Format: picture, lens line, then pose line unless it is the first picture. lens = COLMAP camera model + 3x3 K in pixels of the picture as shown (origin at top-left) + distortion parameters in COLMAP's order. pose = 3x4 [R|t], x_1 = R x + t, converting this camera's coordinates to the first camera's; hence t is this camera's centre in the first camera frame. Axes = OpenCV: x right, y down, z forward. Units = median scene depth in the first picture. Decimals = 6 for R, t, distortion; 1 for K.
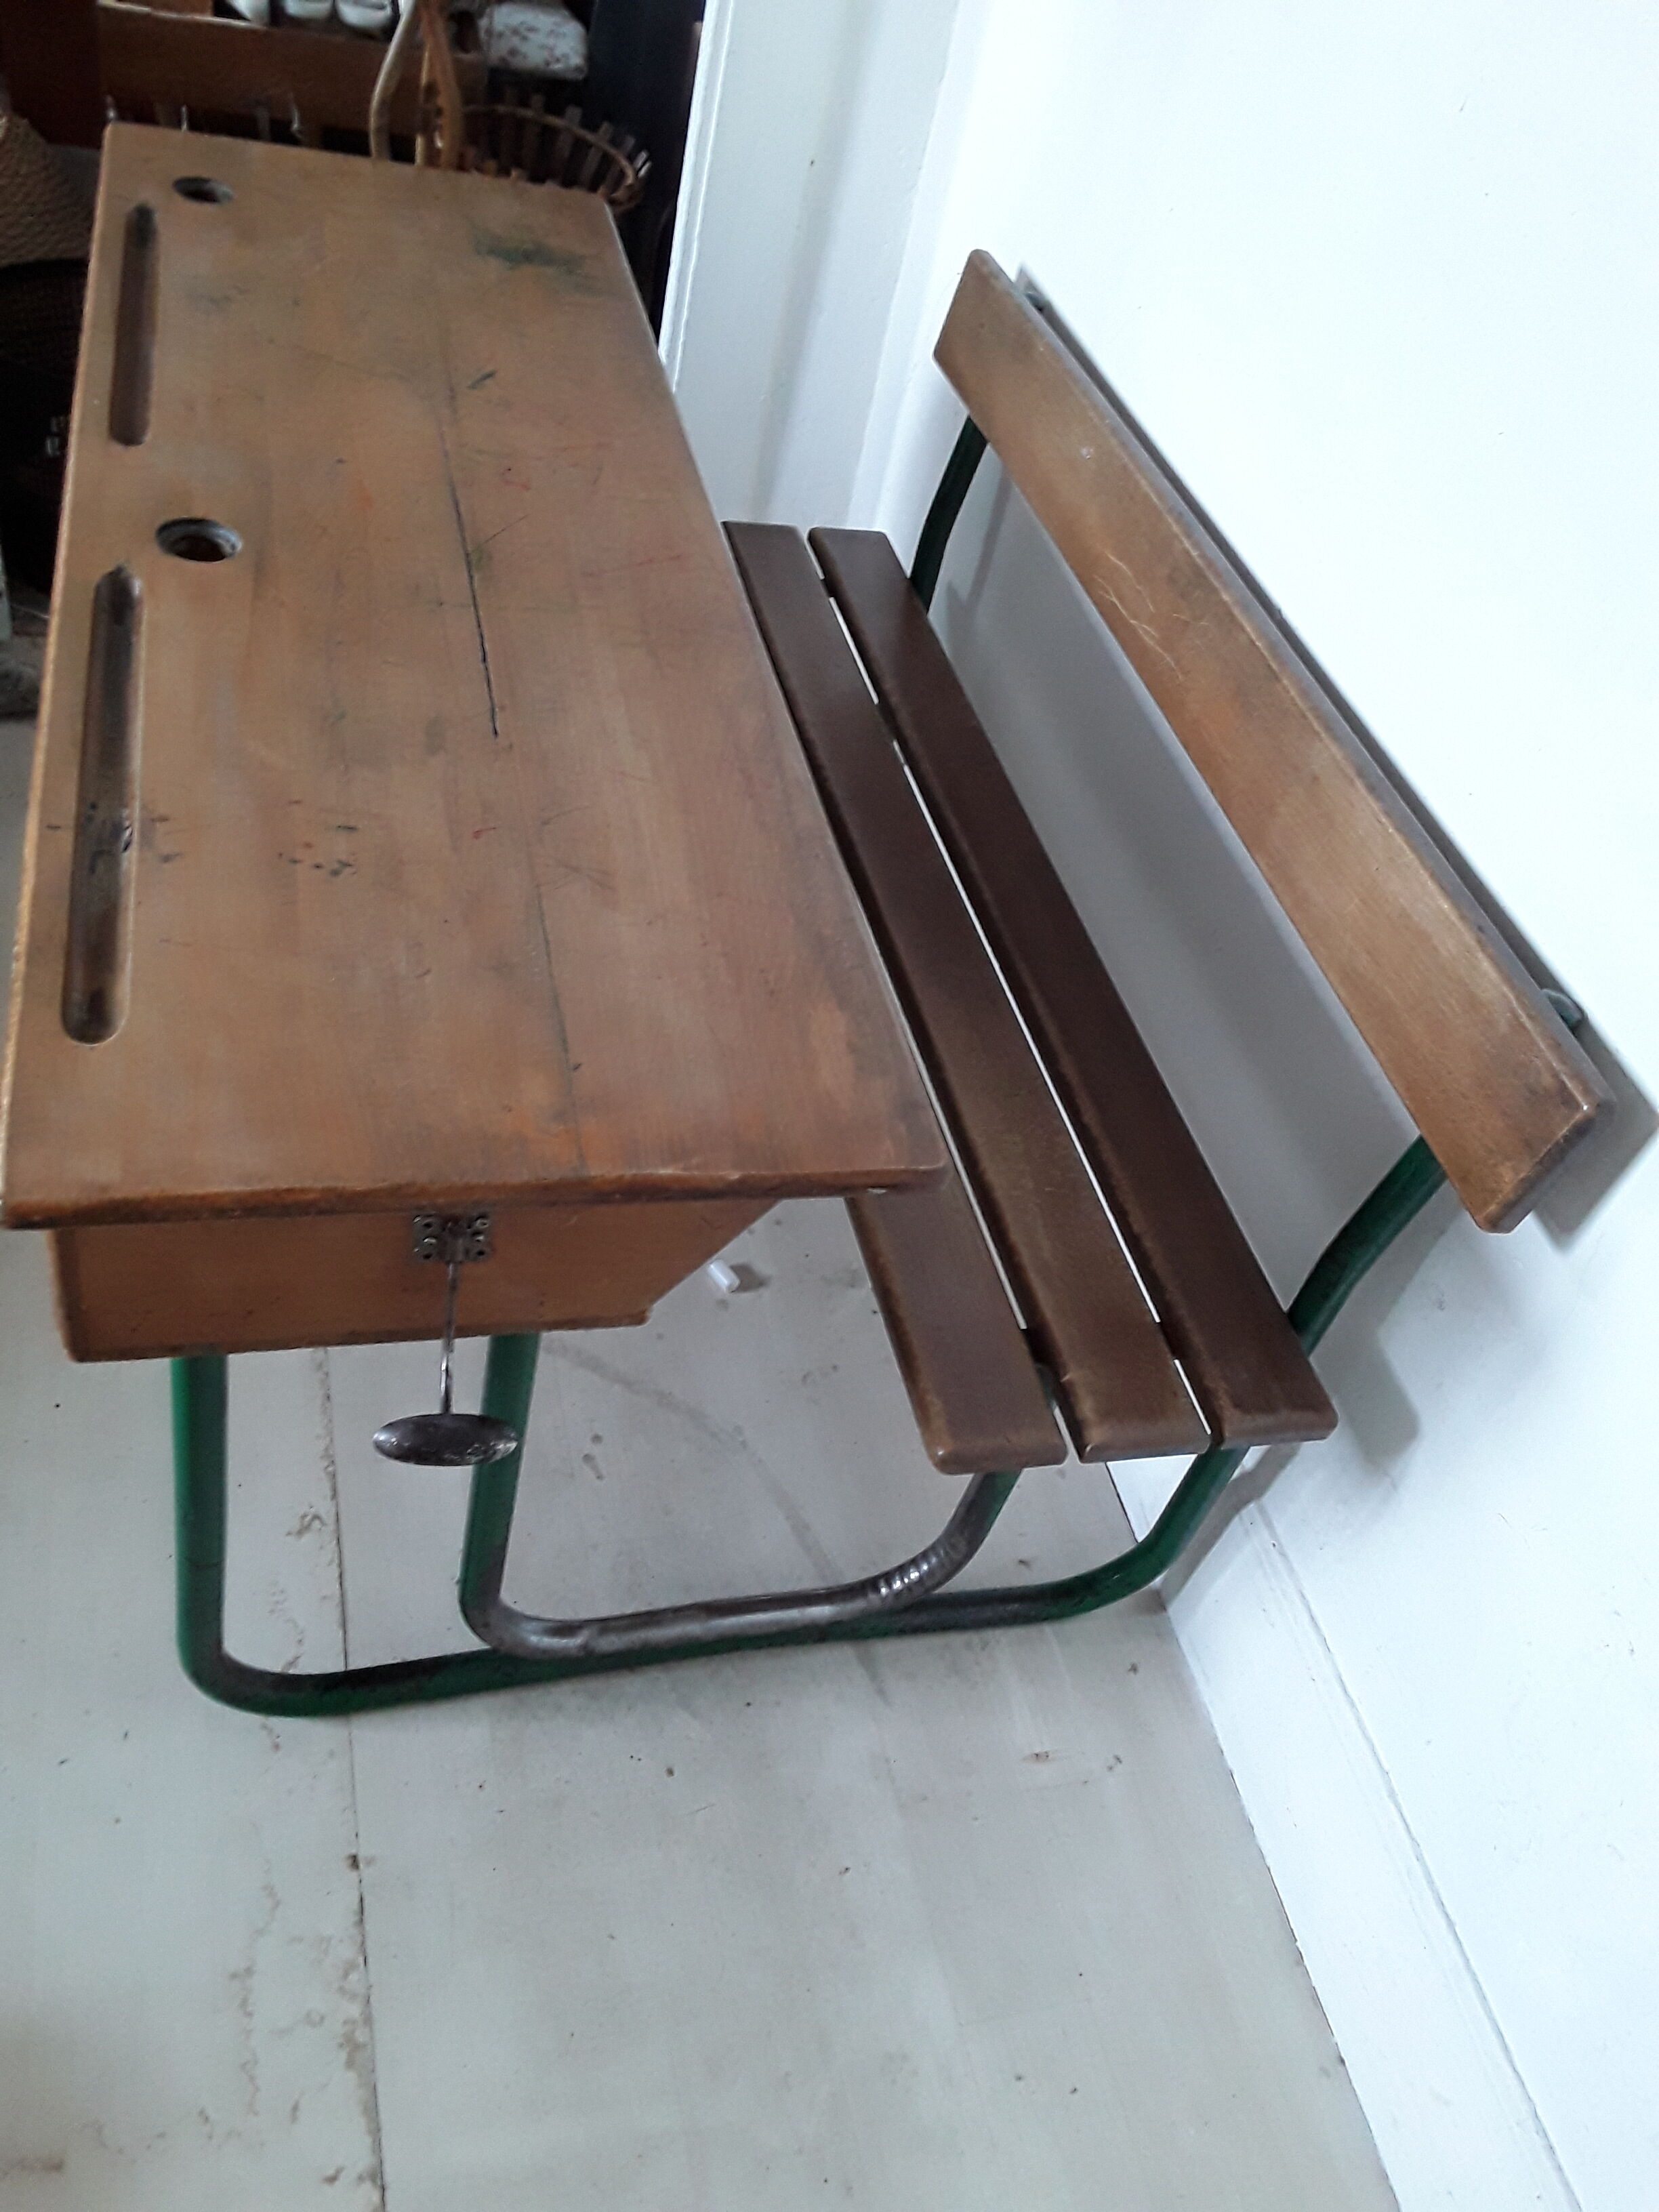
lens RADIAL K [[1757.0, 0, 793.4], [0, 1757.0, 1107.3], [0, 0, 1]] dist [0.142674, -0.246430]
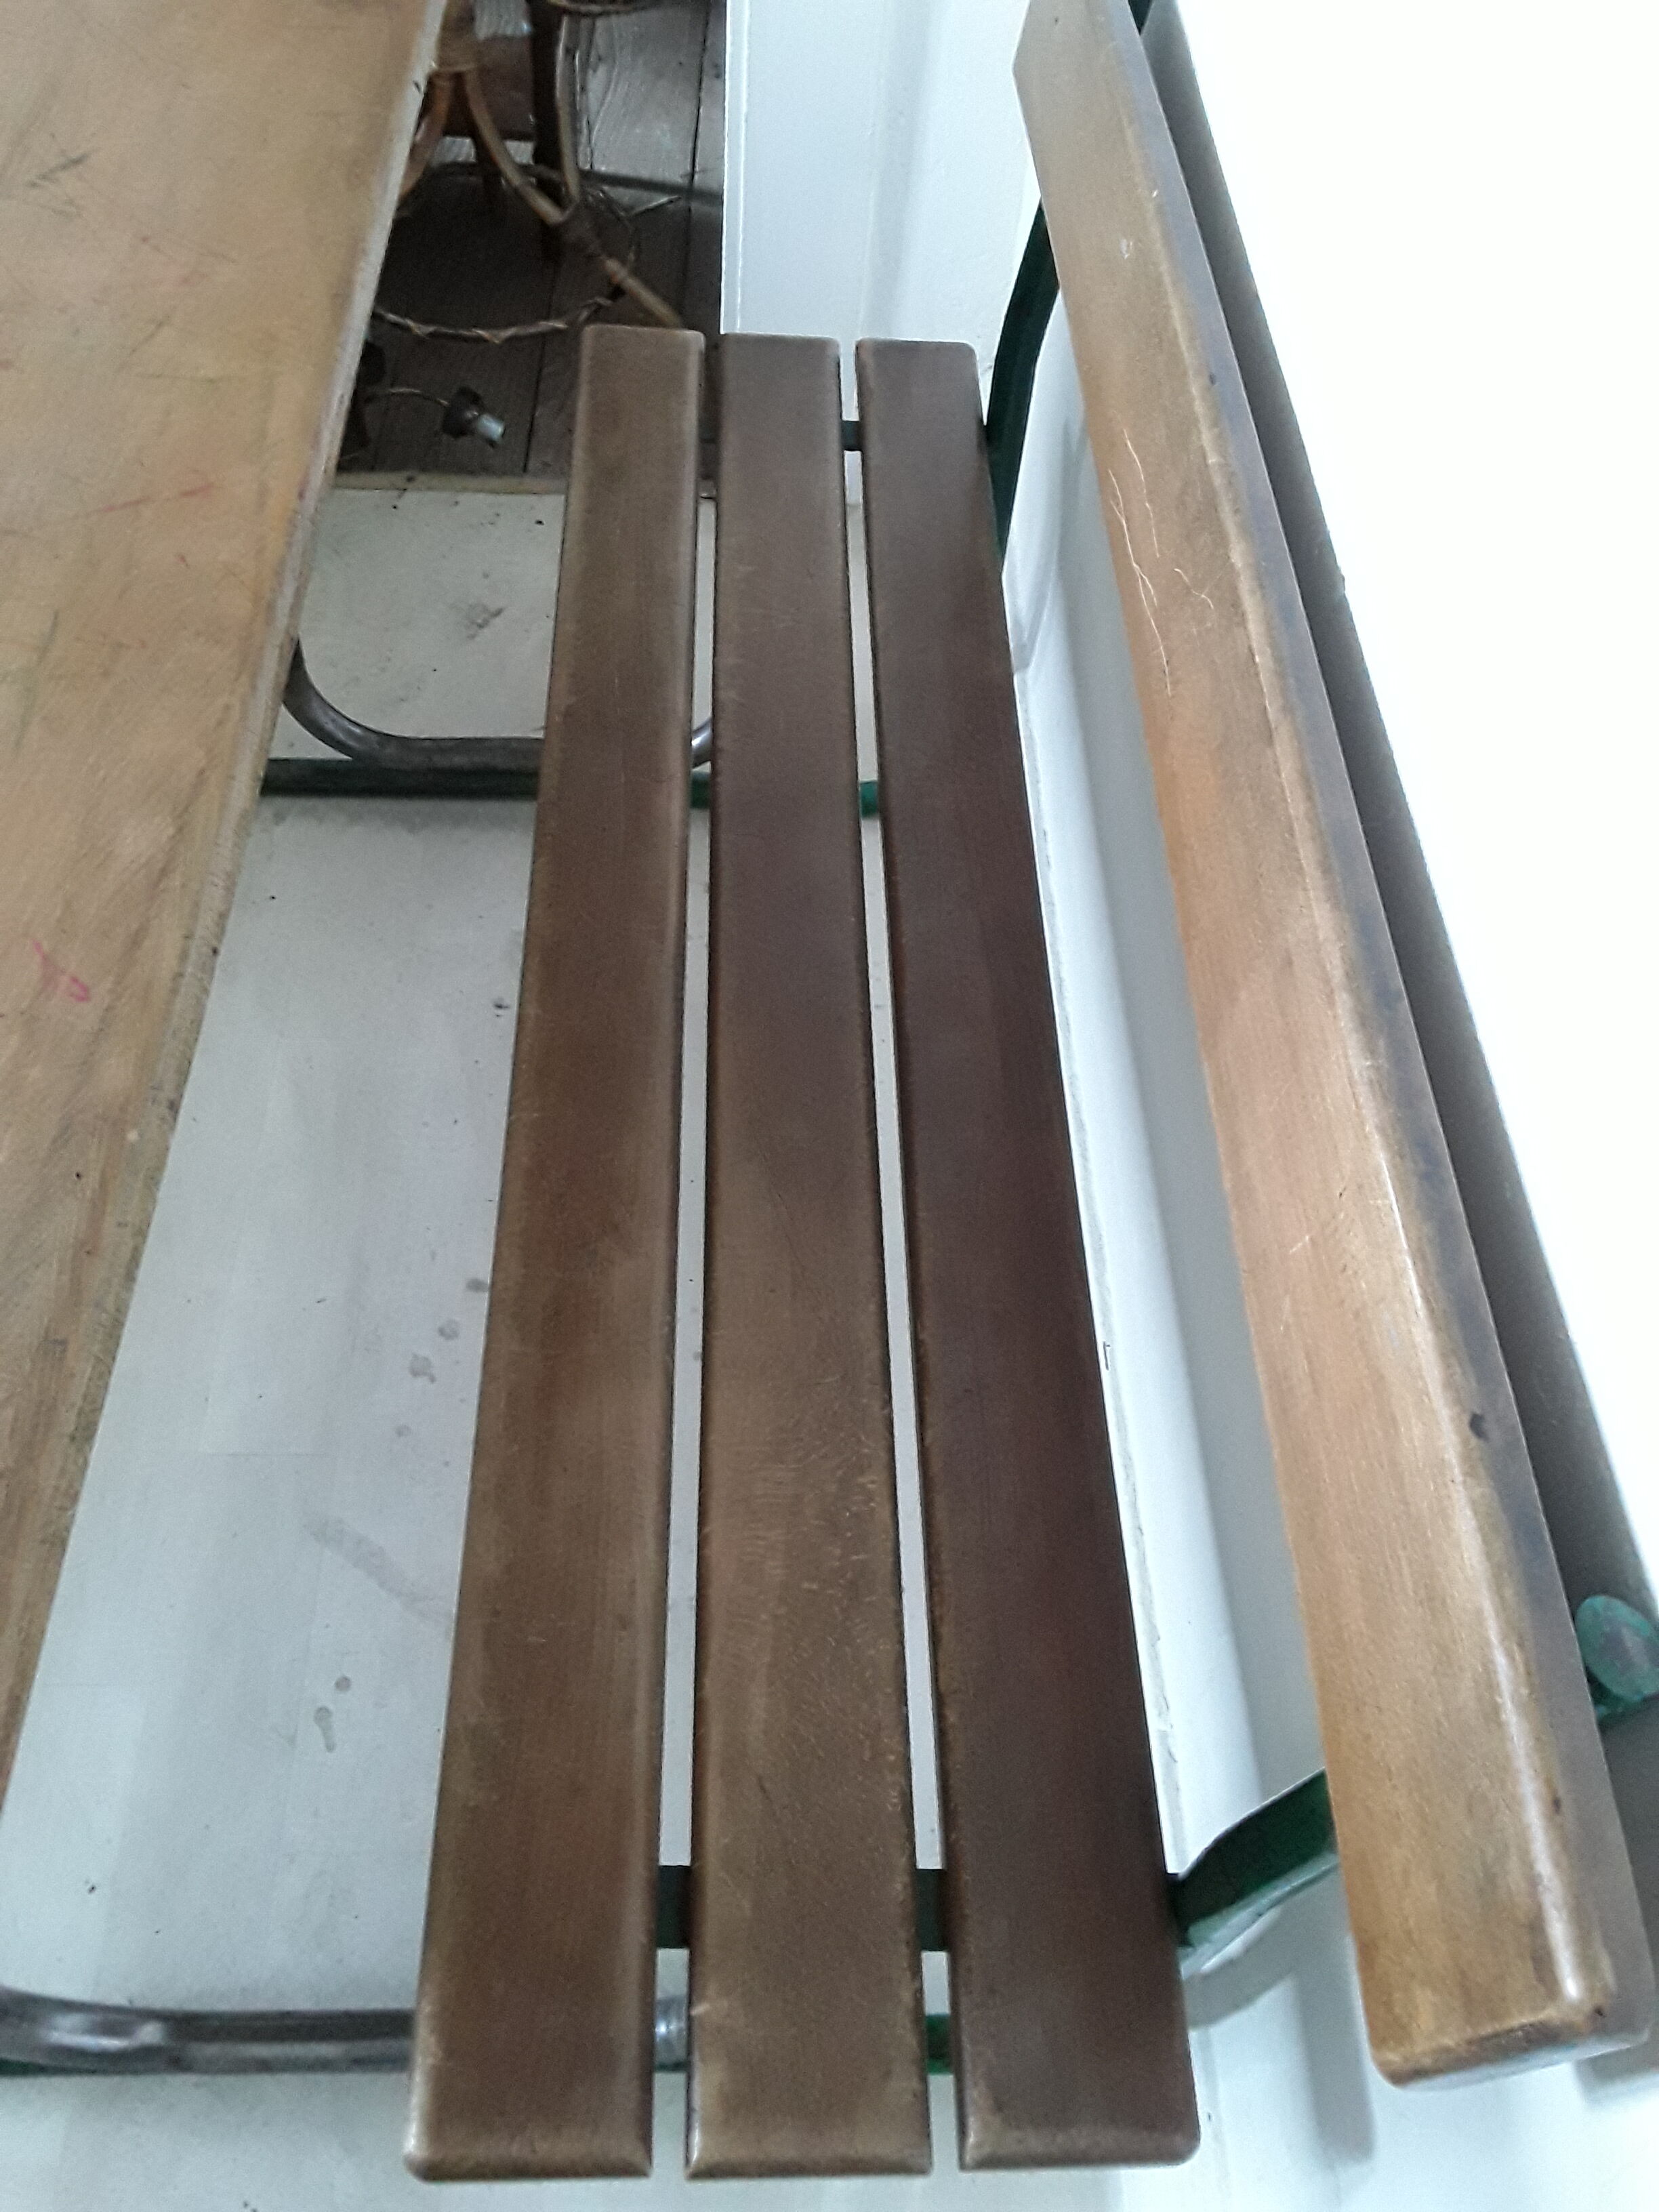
lens RADIAL K [[1757.0, 0, 793.4], [0, 1757.0, 1107.3], [0, 0, 1]] dist [0.142674, -0.246430]
pose [[0.967952, 0.091222, -0.233982, 0.311258], [-0.058552, 0.987994, 0.142966, -0.232315], [0.244215, -0.124684, 0.961672, 0.521027]]
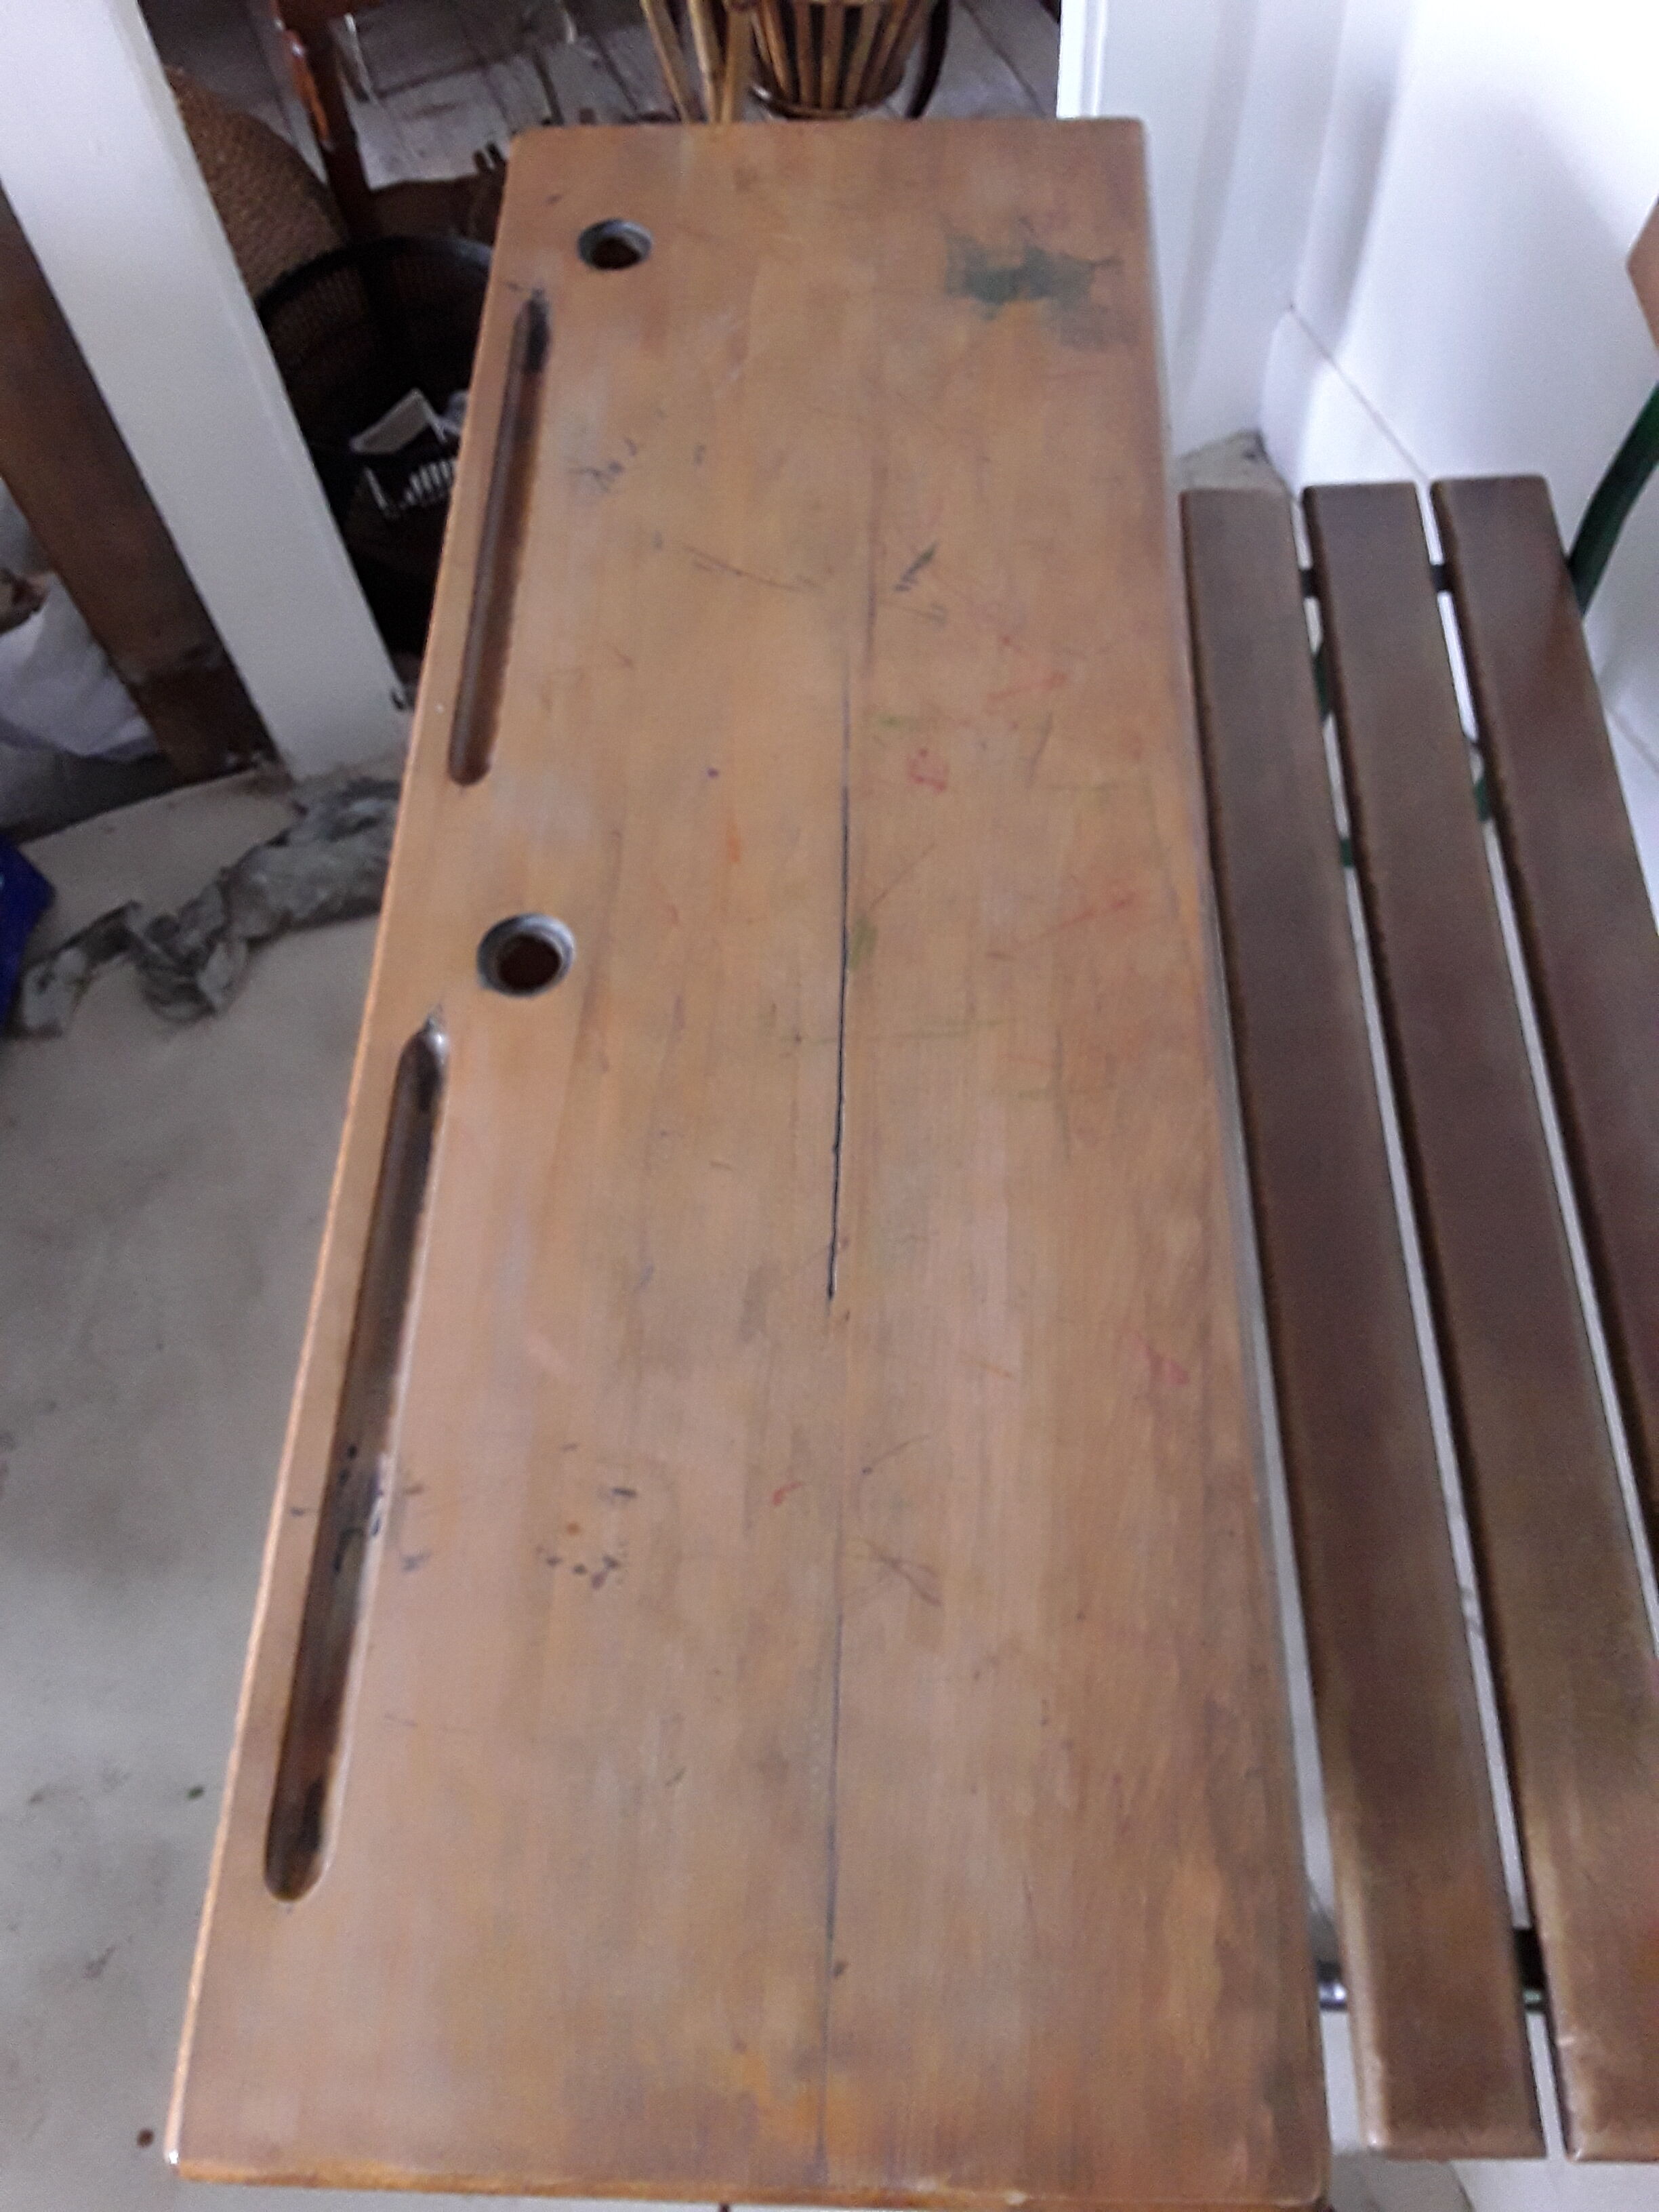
lens RADIAL K [[1757.0, 0, 793.4], [0, 1757.0, 1107.3], [0, 0, 1]] dist [0.142674, -0.246430]
pose [[0.934706, 0.092804, -0.343092, 0.075331], [0.000132, 0.965218, 0.261446, -0.474813], [0.355422, -0.244420, 0.902183, 0.291580]]
